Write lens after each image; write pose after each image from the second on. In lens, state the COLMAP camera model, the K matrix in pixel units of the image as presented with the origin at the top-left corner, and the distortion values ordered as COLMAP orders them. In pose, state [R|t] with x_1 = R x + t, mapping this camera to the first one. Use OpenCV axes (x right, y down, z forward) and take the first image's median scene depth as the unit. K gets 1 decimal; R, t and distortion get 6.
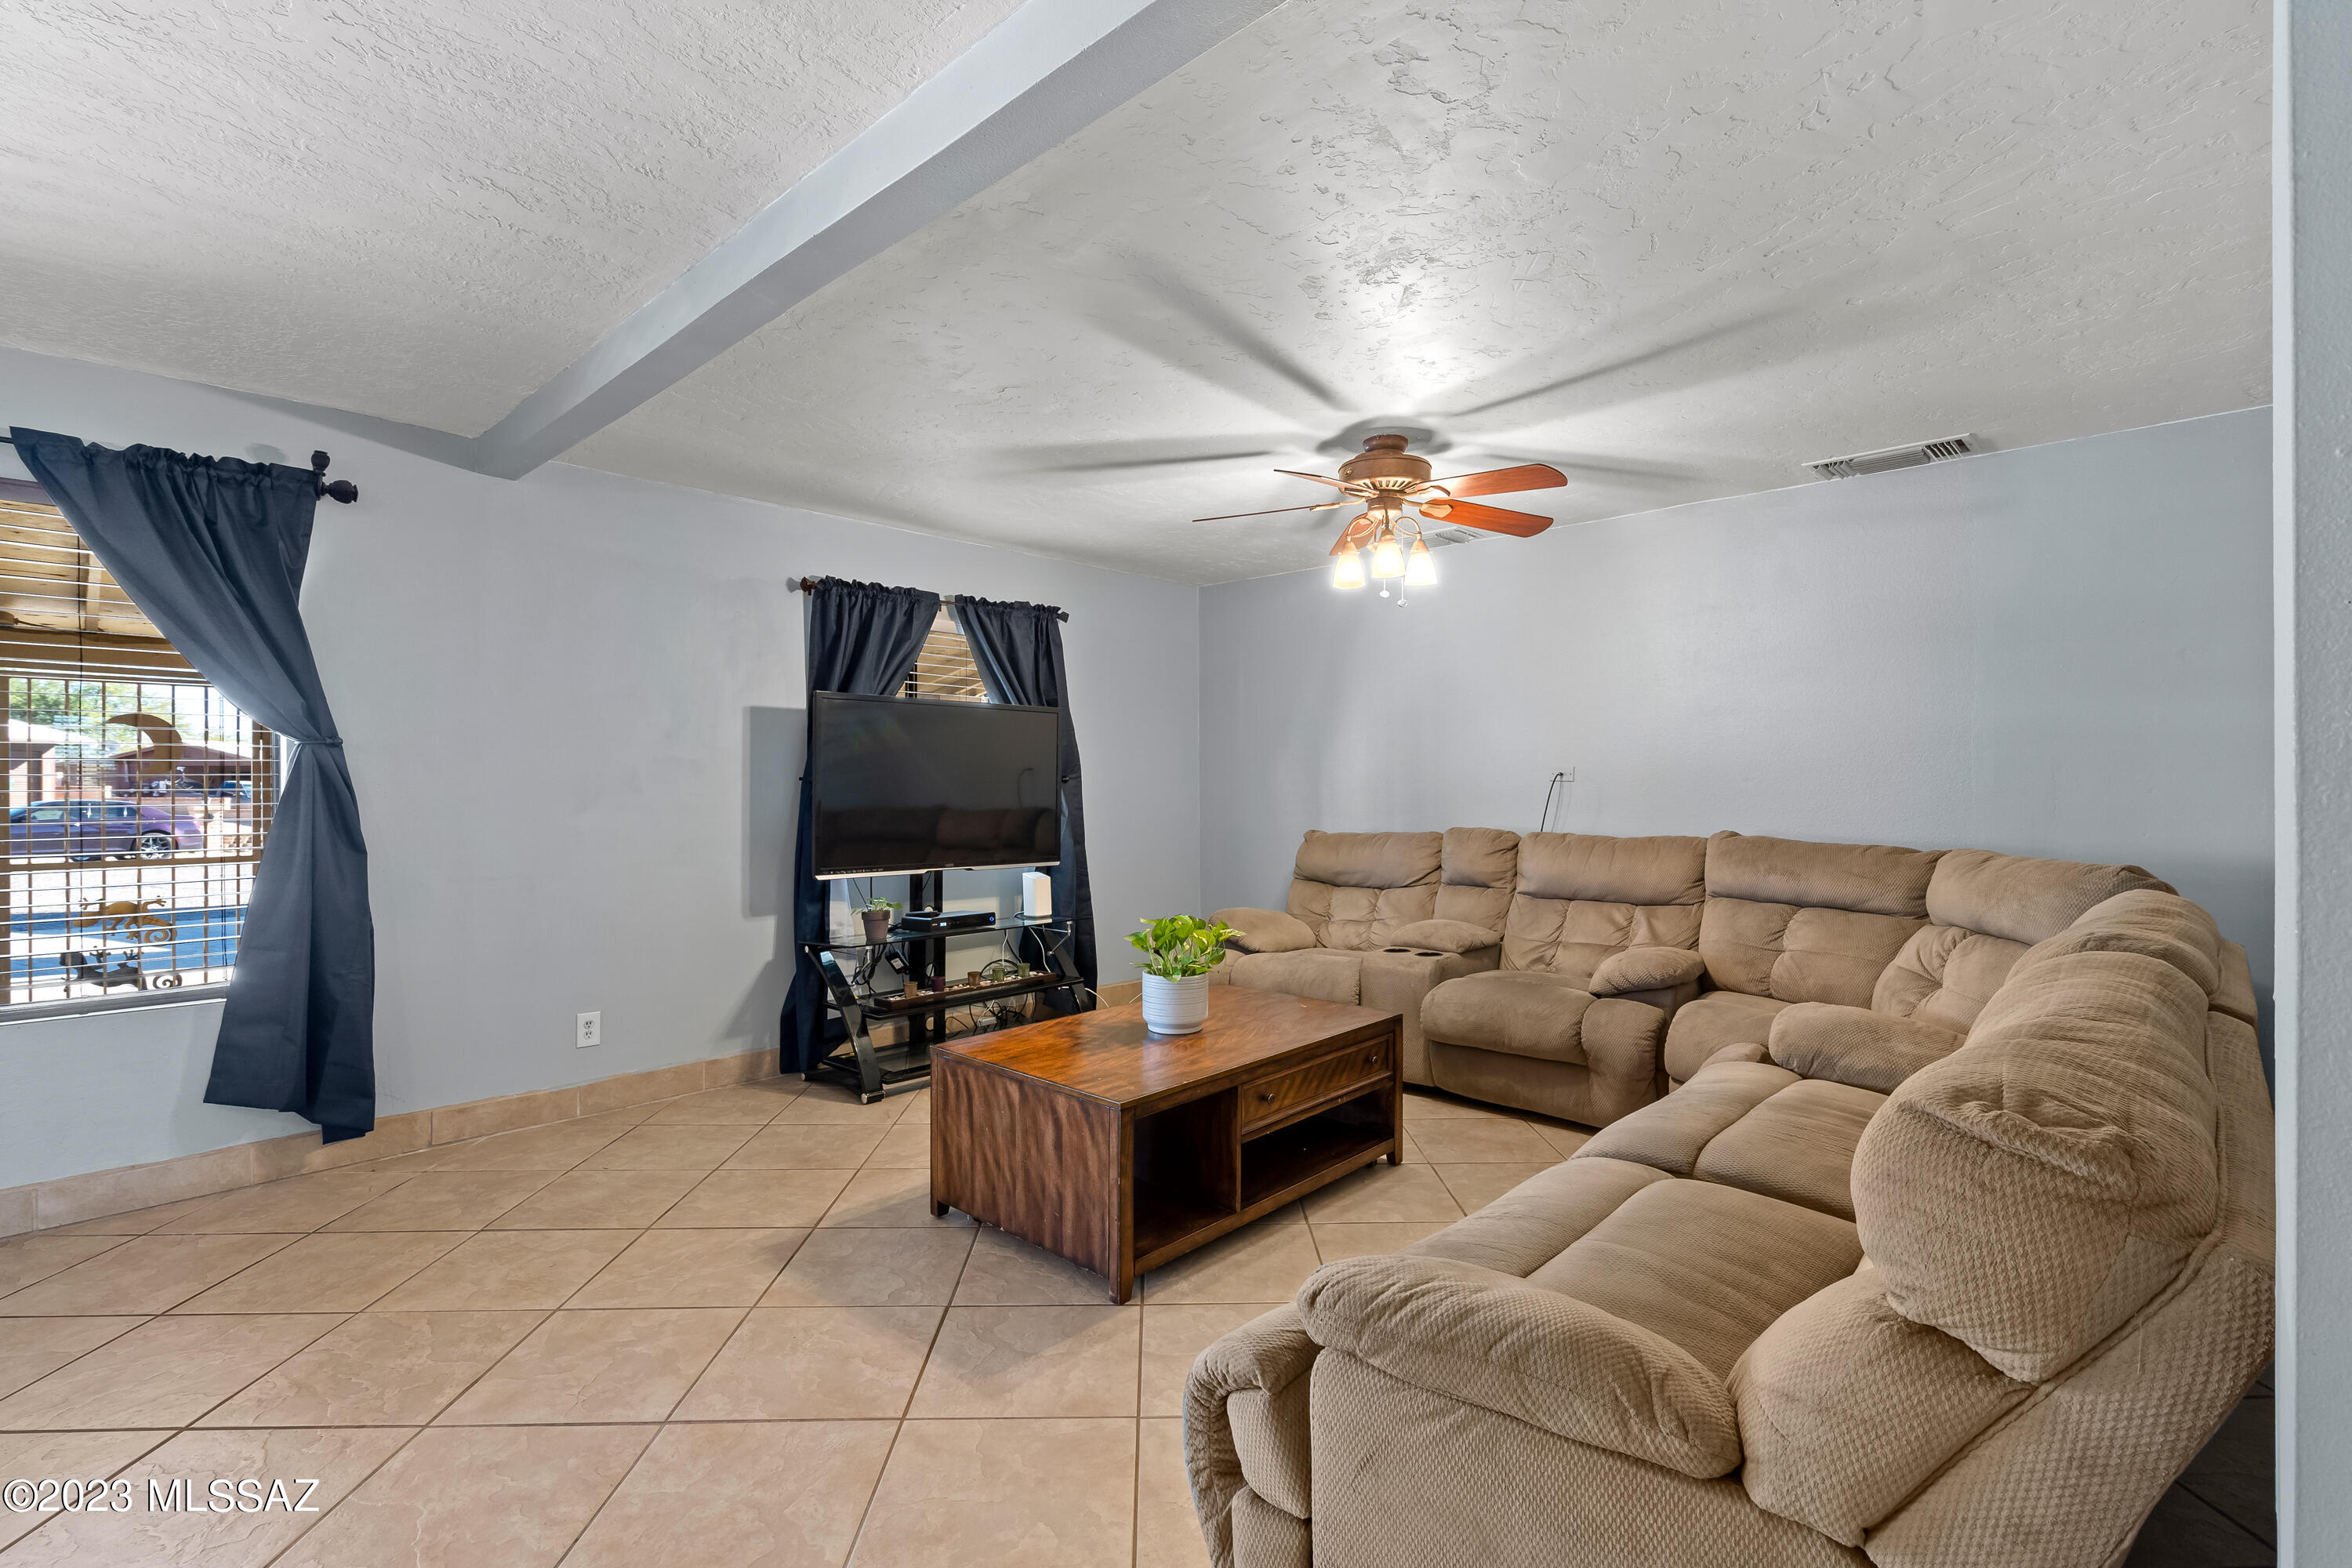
lens RADIAL K [[1078.0, 0, 1176.0], [0, 1078.0, 784.0], [0, 0, 1]] dist [-0.002259, 0.000335]
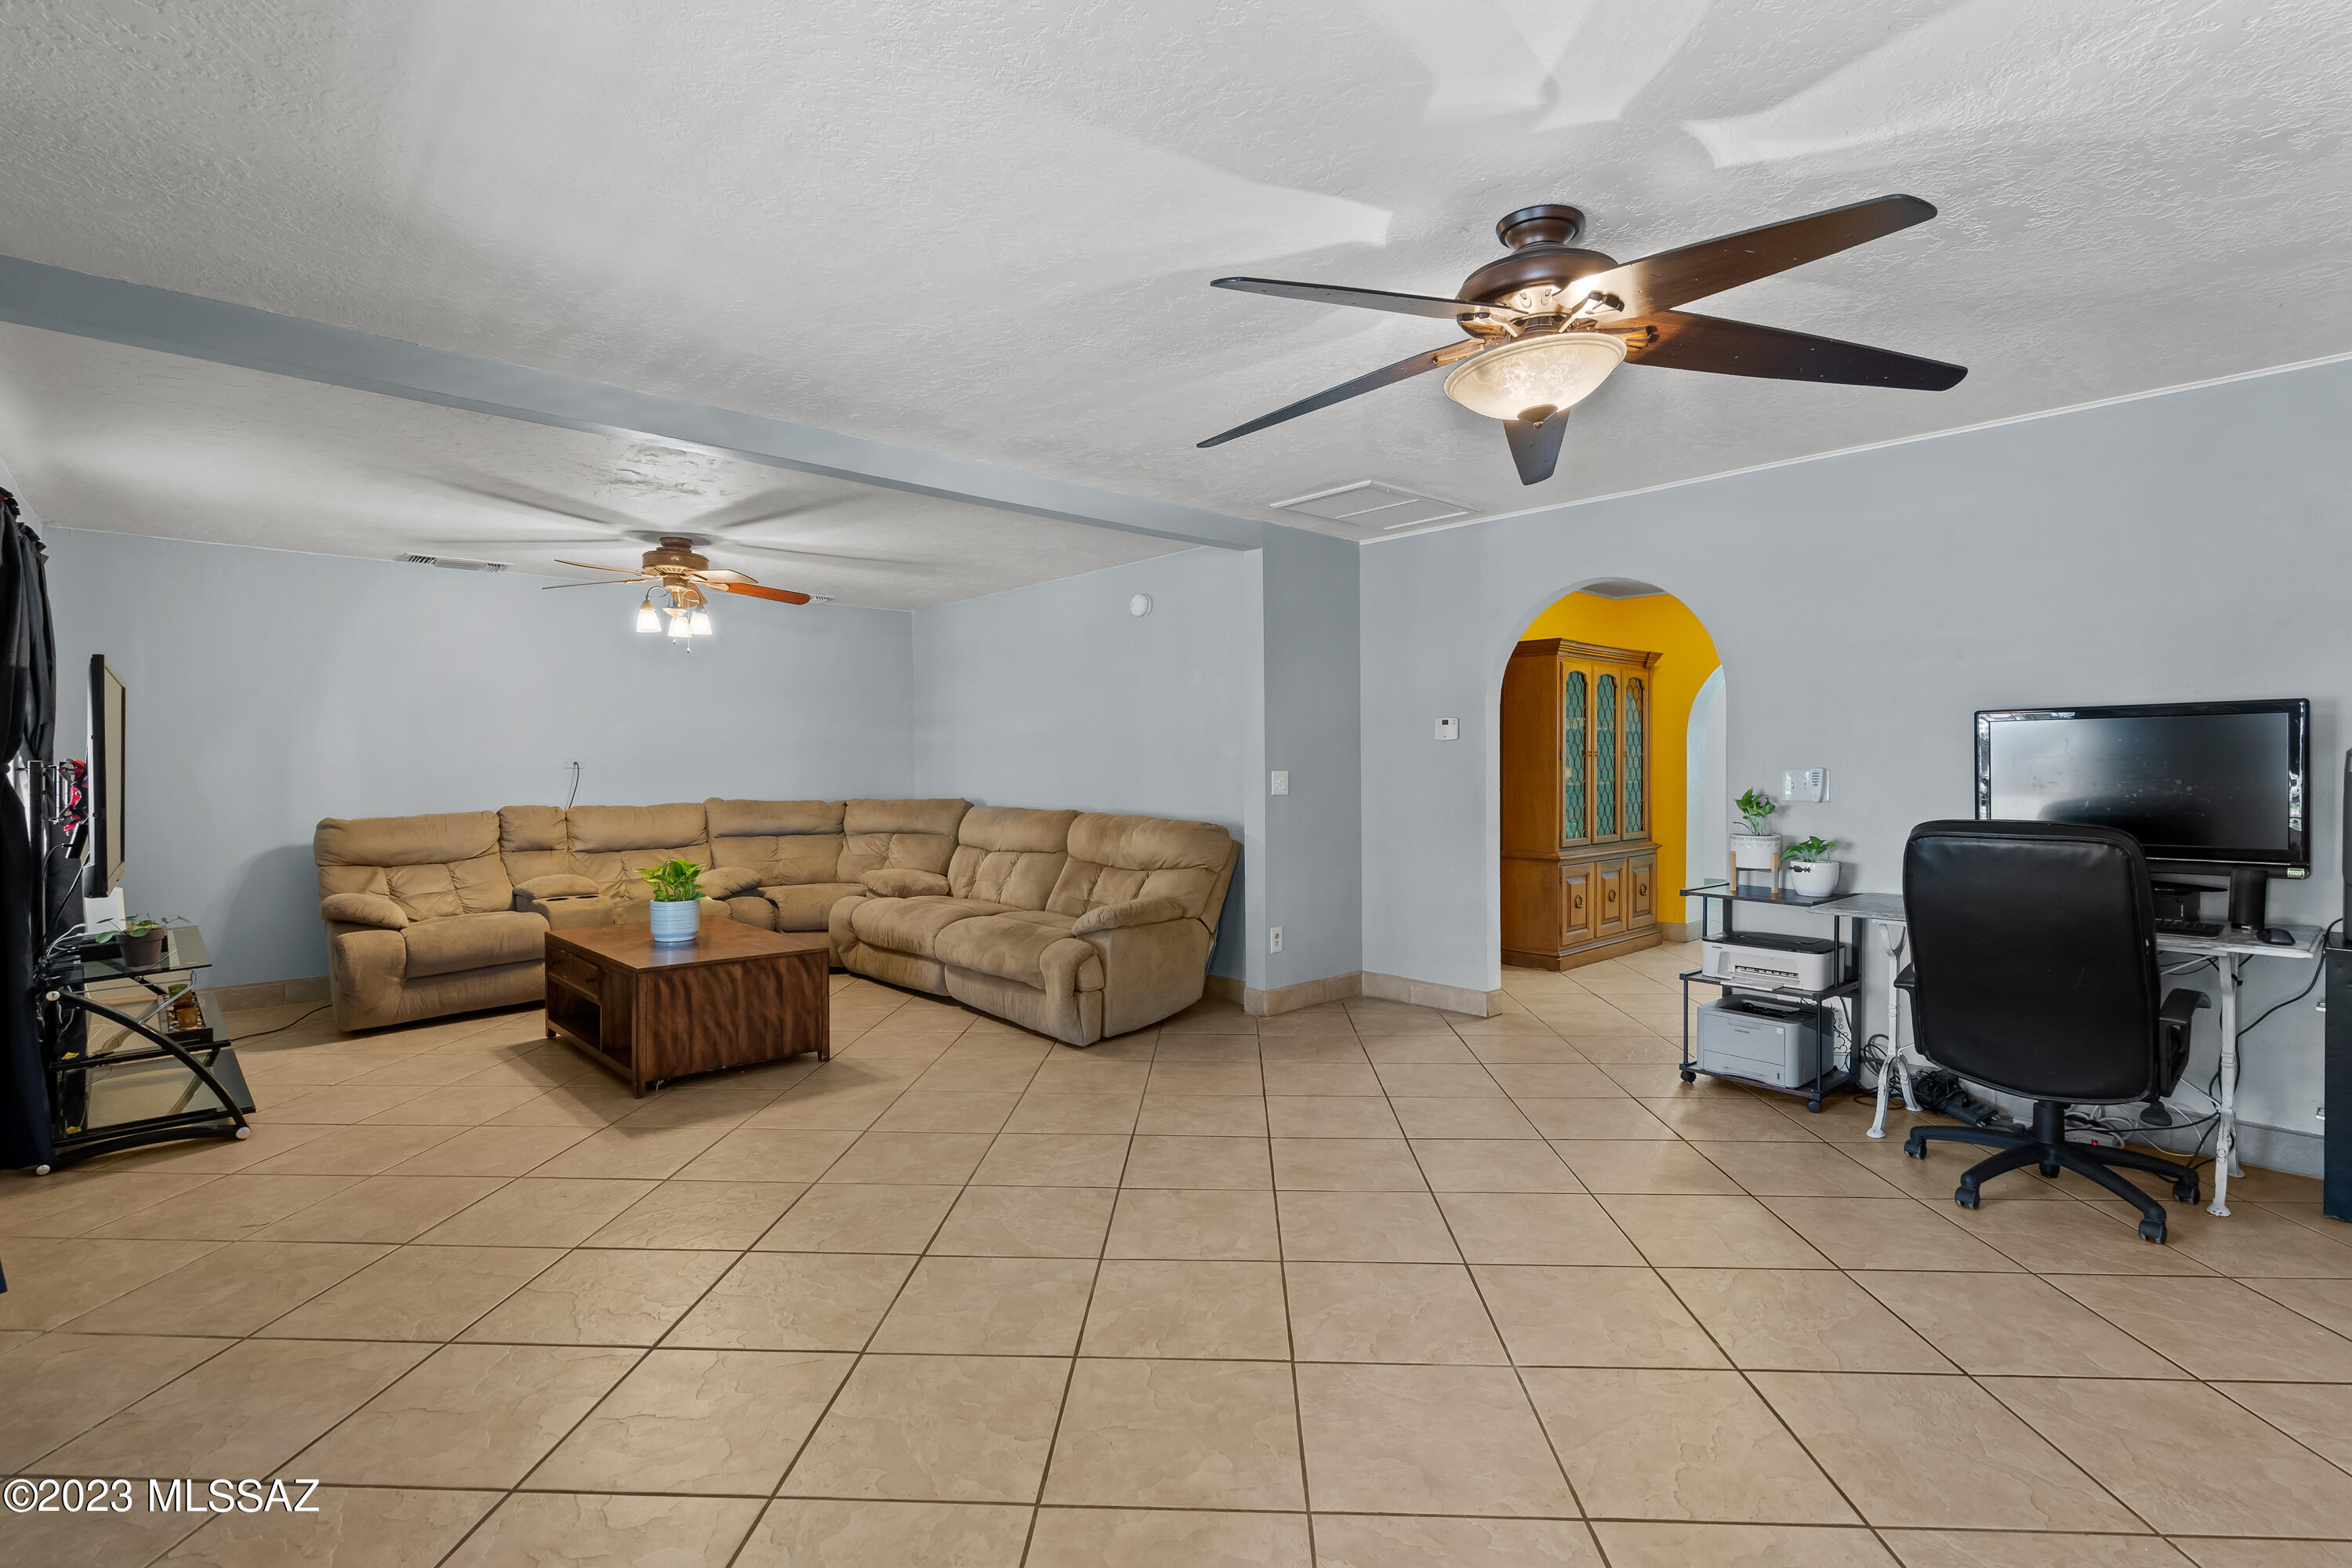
lens RADIAL K [[1093.0, 0, 1179.8], [0, 1093.0, 763.9], [0, 0, 1]] dist [-0.005490, 0.002025]
pose [[0.065939, 0.000196, 0.997824, -1.573602], [0.005596, 0.999984, -0.000566, -0.004305], [-0.997808, 0.005621, 0.065937, 0.255468]]
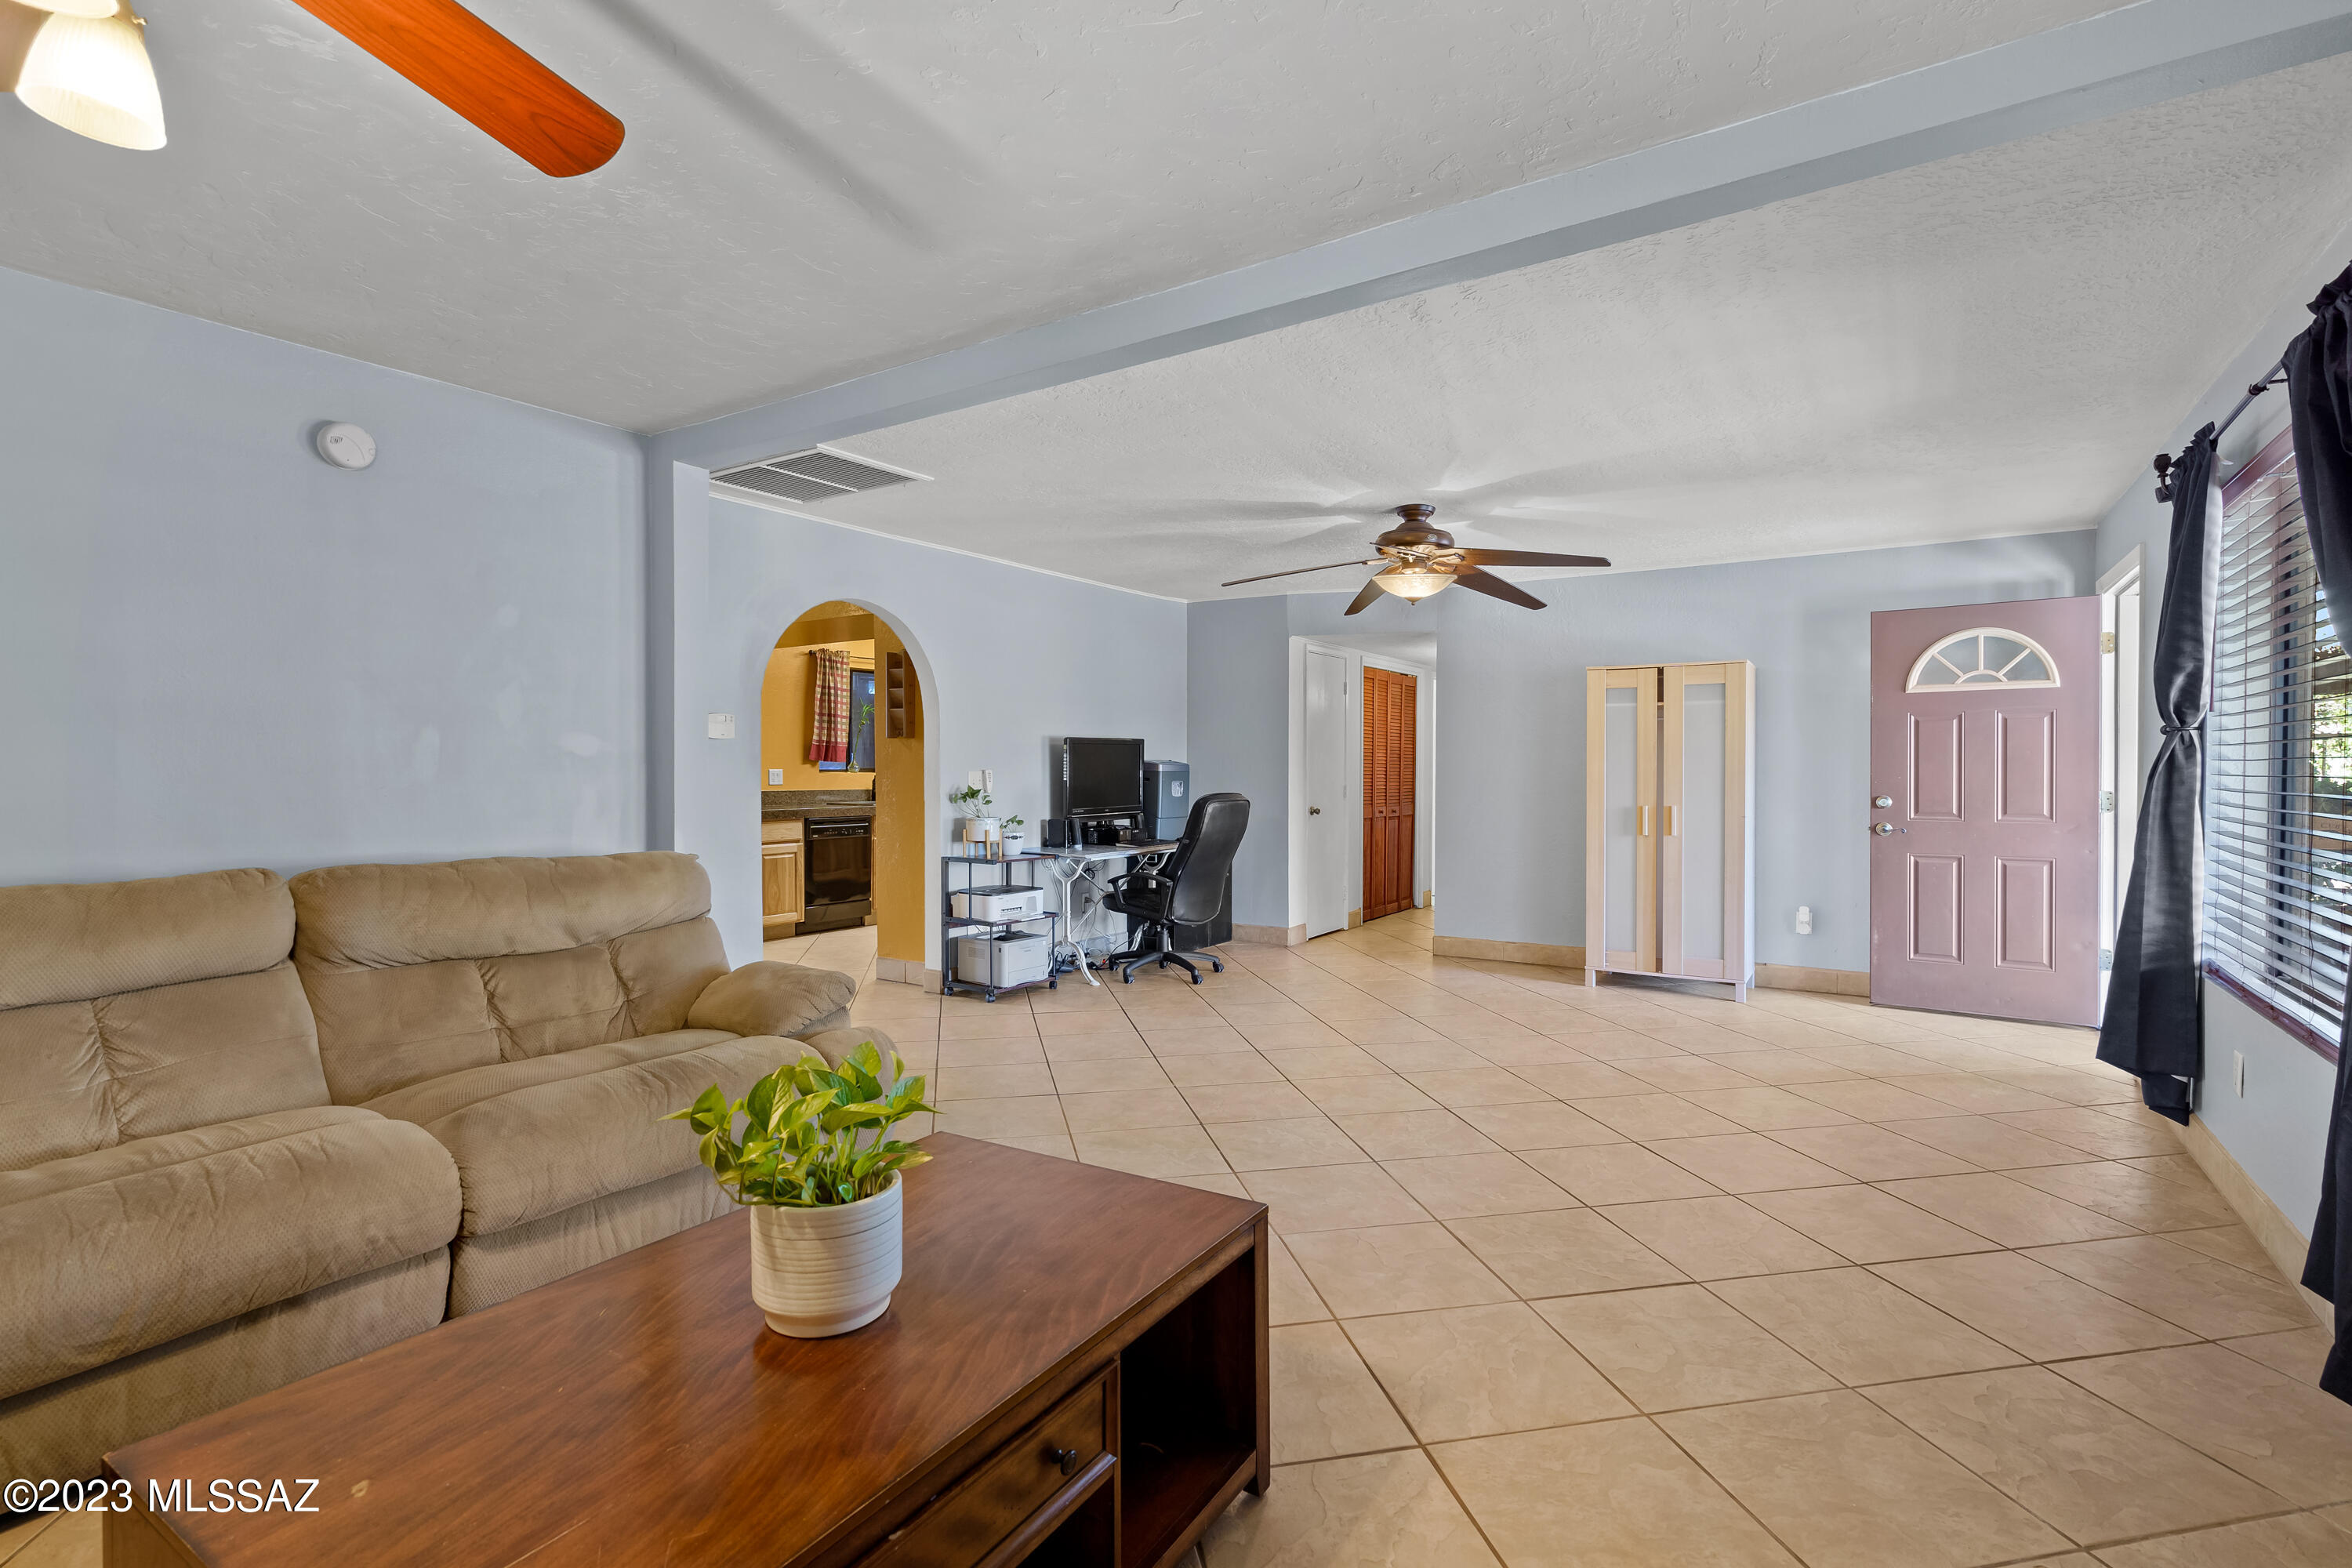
lens RADIAL K [[1093.0, 0, 1179.8], [0, 1093.0, 763.9], [0, 0, 1]] dist [-0.005490, 0.002025]
pose [[-0.983014, 0.001498, -0.183527, -0.068138], [0.001220, 0.999998, 0.001626, -0.007899], [0.183529, 0.001374, -0.983013, 1.654452]]
